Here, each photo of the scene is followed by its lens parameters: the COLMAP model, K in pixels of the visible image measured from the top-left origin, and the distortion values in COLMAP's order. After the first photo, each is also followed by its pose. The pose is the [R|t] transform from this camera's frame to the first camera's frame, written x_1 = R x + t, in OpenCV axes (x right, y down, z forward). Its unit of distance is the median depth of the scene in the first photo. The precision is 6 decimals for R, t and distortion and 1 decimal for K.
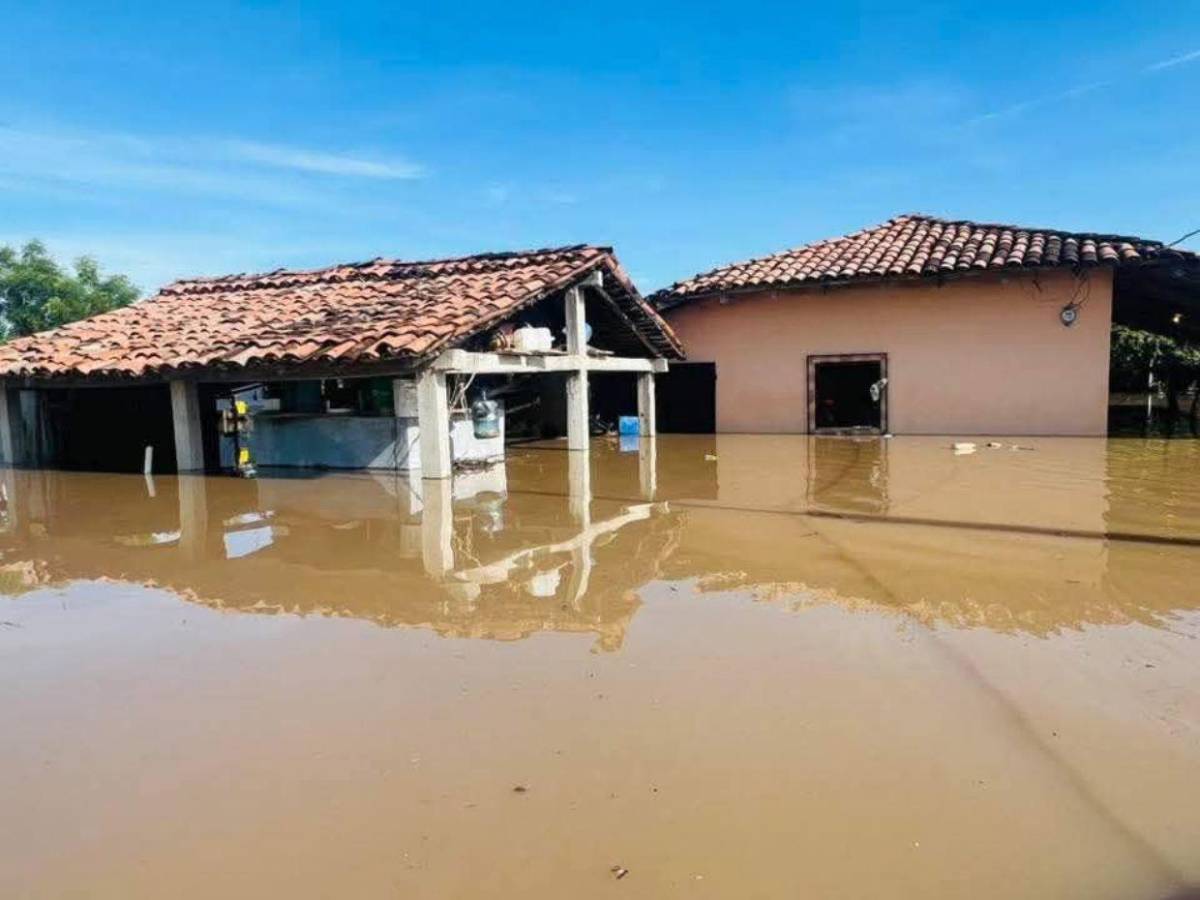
lens RADIAL K [[863.7, 0, 600.0], [0, 863.7, 450.0], [0, 0, 1]] dist [0.198606, -0.069562]
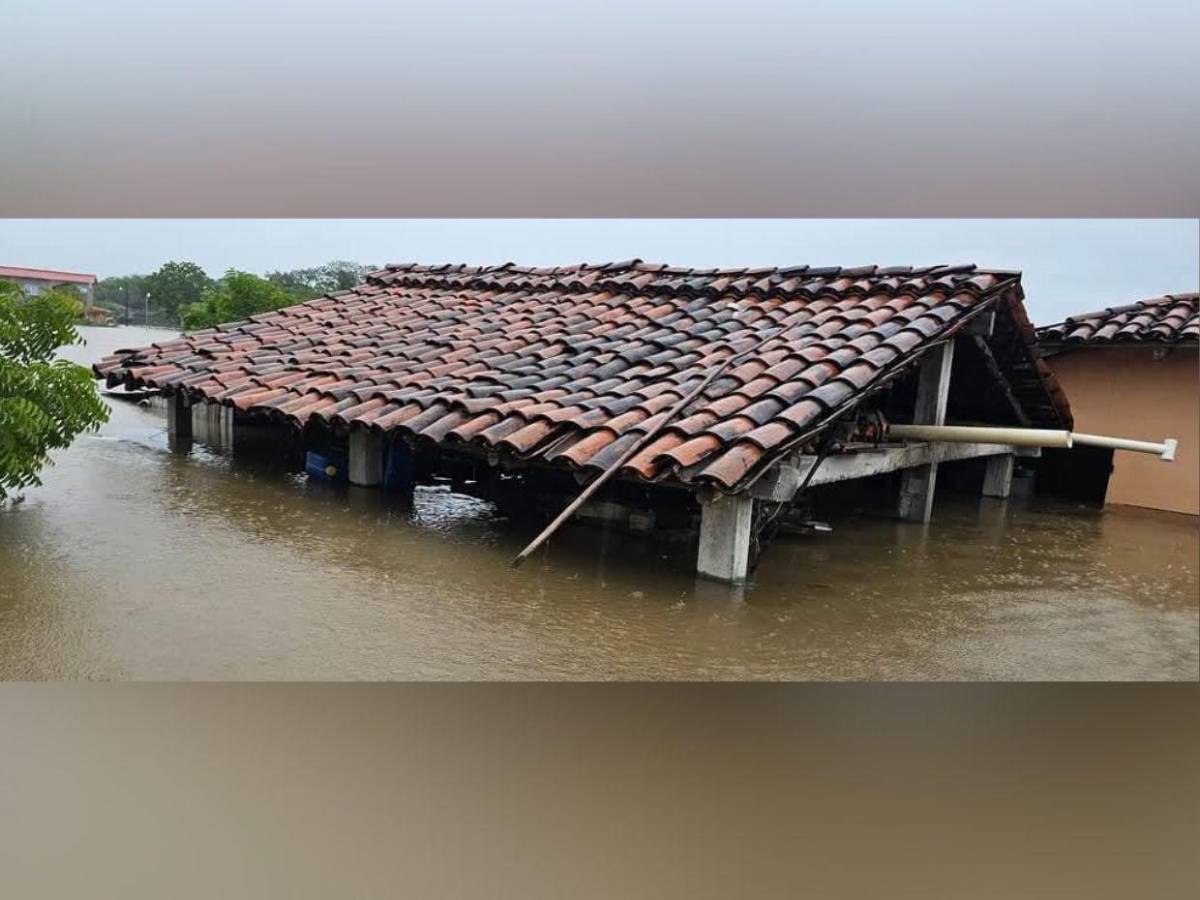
lens RADIAL K [[863.7, 0, 600.0], [0, 863.7, 450.0], [0, 0, 1]] dist [0.198606, -0.069562]
pose [[0.969746, 0.133809, -0.204177, -0.121771], [-0.126030, 0.990730, 0.050699, -0.102900], [0.209068, -0.023433, 0.977620, 0.316454]]
